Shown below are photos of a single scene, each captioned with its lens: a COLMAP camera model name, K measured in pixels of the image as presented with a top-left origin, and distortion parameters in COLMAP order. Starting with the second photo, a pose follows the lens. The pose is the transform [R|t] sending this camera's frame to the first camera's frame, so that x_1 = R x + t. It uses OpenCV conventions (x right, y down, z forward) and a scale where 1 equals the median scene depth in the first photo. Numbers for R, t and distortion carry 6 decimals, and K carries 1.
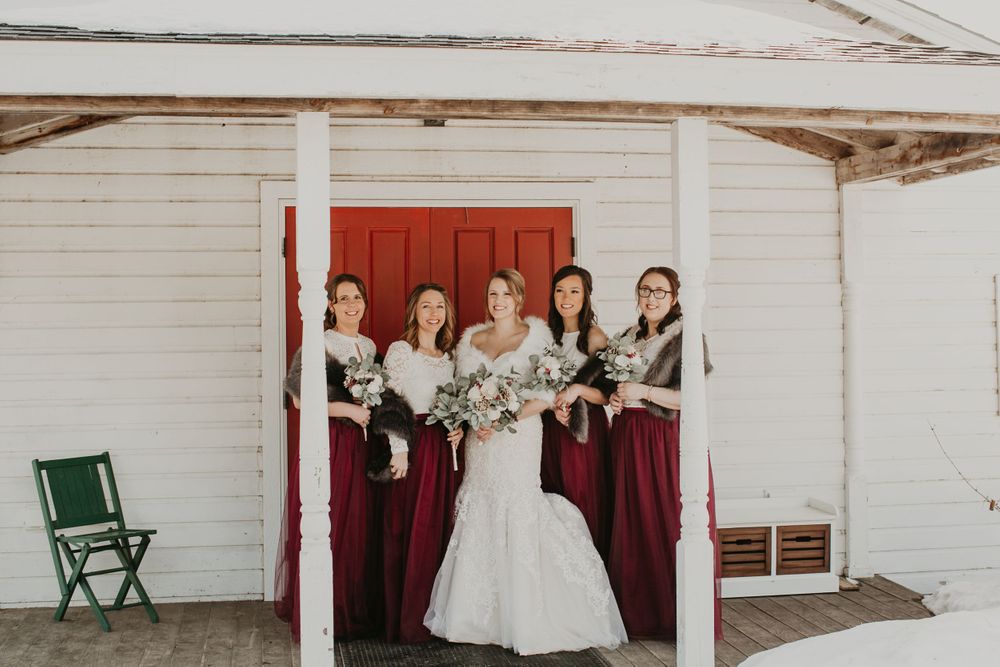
lens RADIAL K [[1329.0, 0, 504.5], [0, 1329.0, 329.6], [0, 0, 1]] dist [-0.153955, 0.000000]
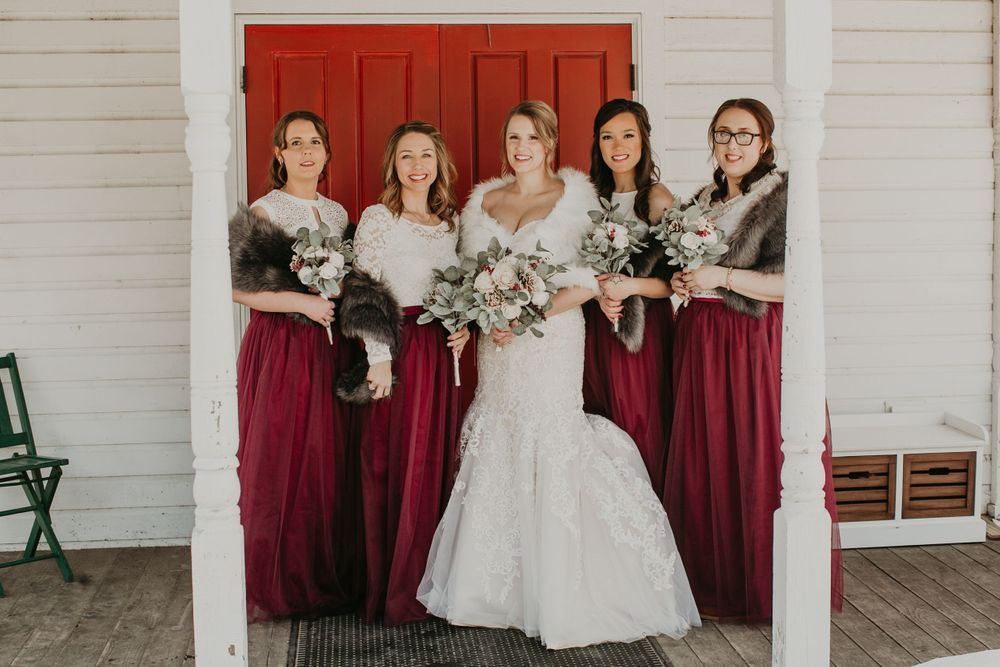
lens RADIAL K [[1400.2, 0, 485.6], [0, 1400.2, 328.4], [0, 0, 1]] dist [-0.105966, 0.000000]
pose [[0.998045, 0.003384, -0.062405, 0.020416], [0.002838, 0.995049, 0.099346, 0.000261], [0.062432, -0.099329, 0.993094, 0.221593]]
